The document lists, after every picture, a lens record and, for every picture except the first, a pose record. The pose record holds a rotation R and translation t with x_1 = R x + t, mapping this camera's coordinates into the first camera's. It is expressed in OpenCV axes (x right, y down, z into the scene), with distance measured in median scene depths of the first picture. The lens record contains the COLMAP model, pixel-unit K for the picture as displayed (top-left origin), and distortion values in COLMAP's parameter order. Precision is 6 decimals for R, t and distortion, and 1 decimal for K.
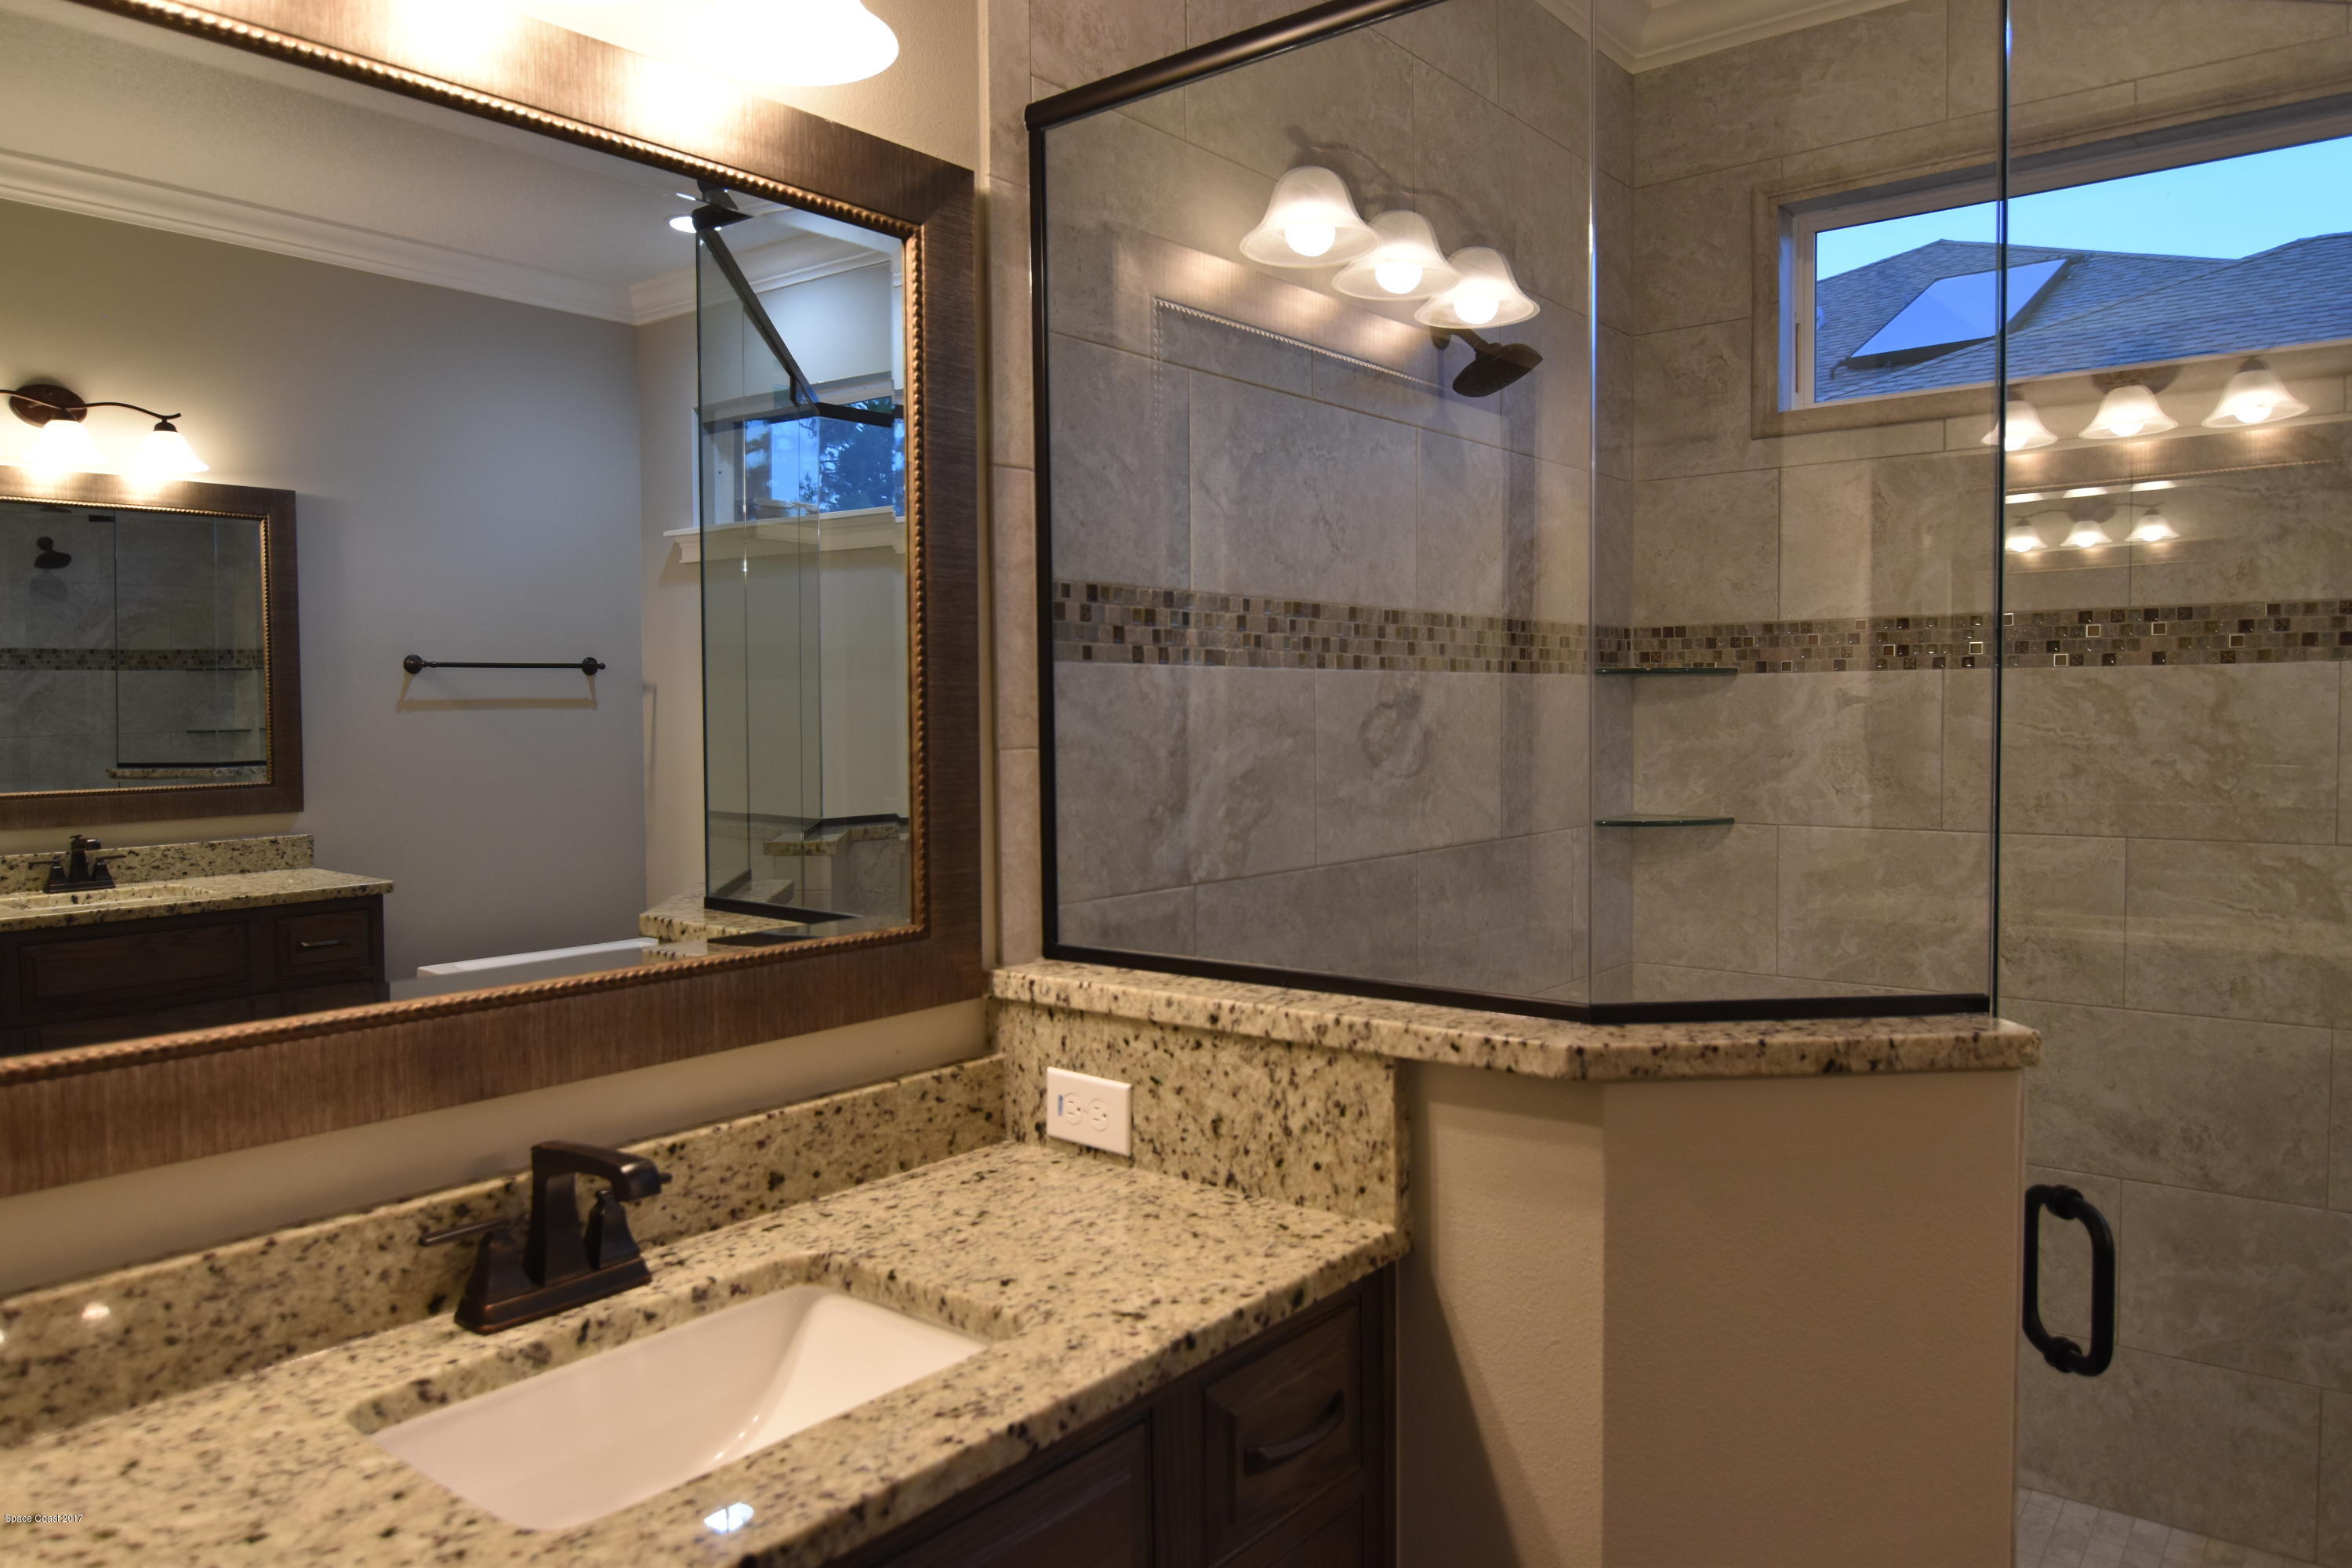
lens RADIAL K [[1602.5, 0, 1176.0], [0, 1602.5, 784.0], [0, 0, 1]] dist [-0.001904, -0.023265]
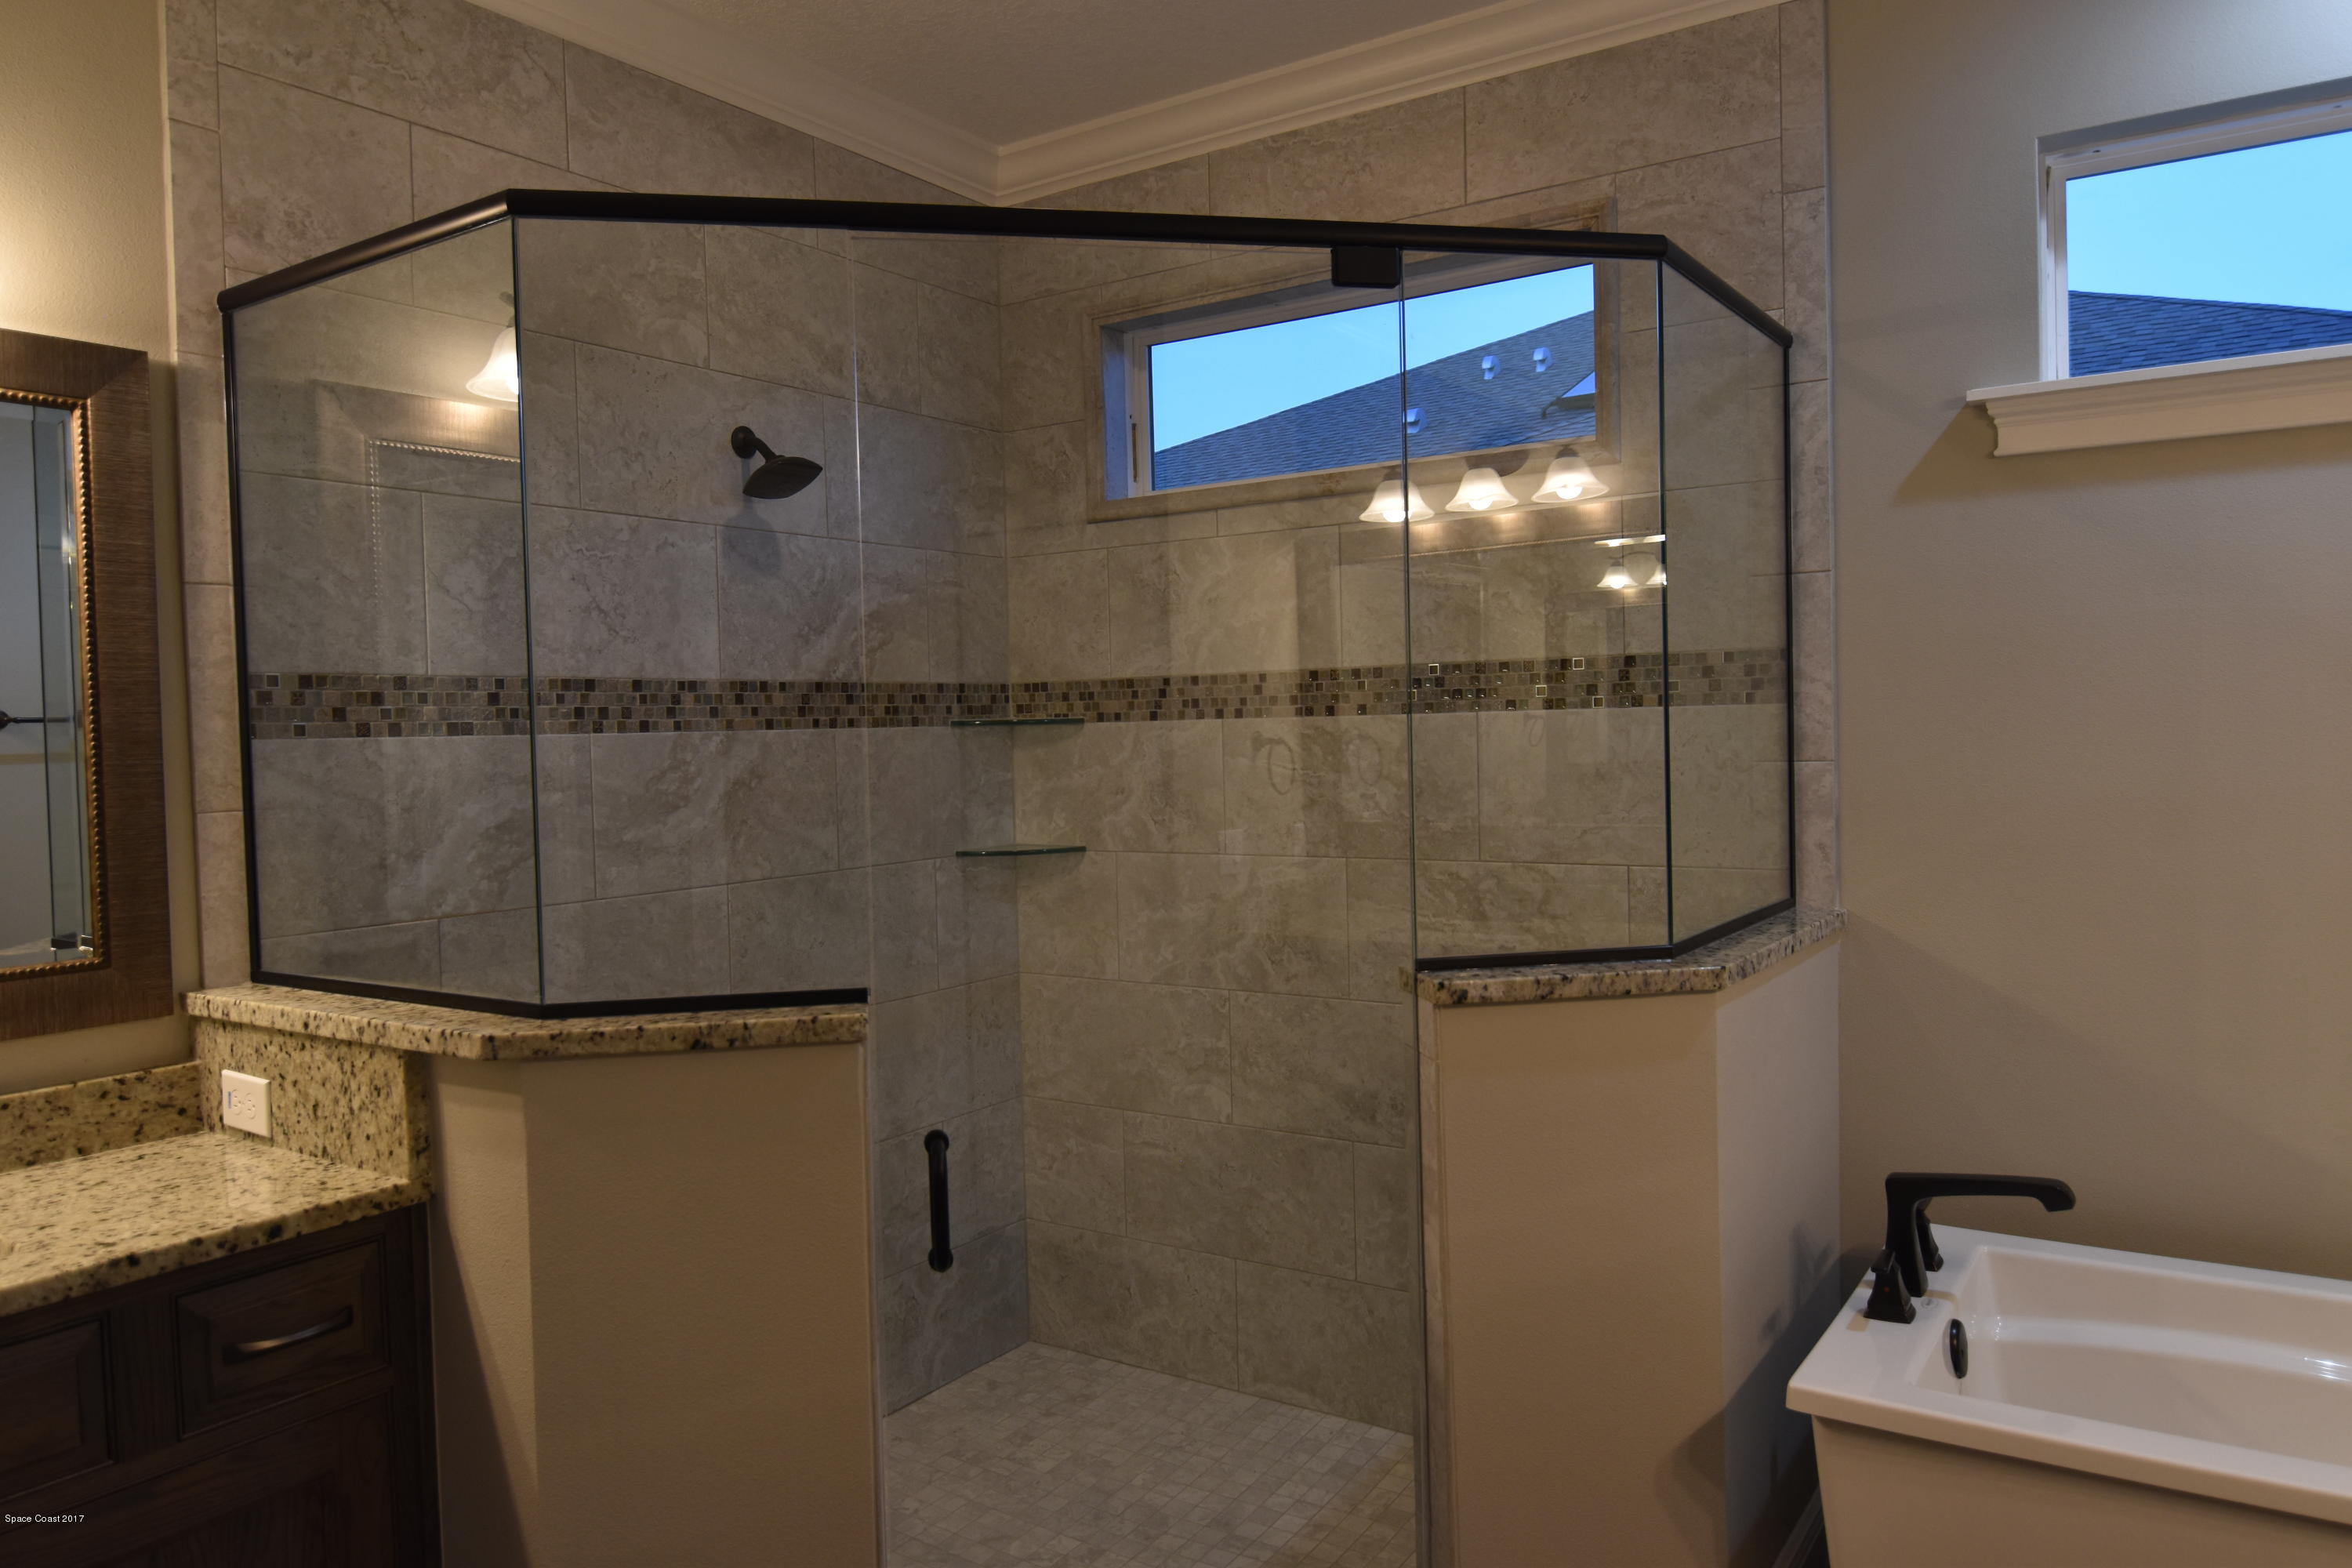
lens RADIAL K [[1602.5, 0, 1176.0], [0, 1602.5, 784.0], [0, 0, 1]] dist [-0.001904, -0.023265]
pose [[0.995466, -0.018312, 0.093343, 0.487259], [0.019626, 0.999721, -0.013181, -0.012119], [-0.093076, 0.014953, 0.995547, -0.270387]]
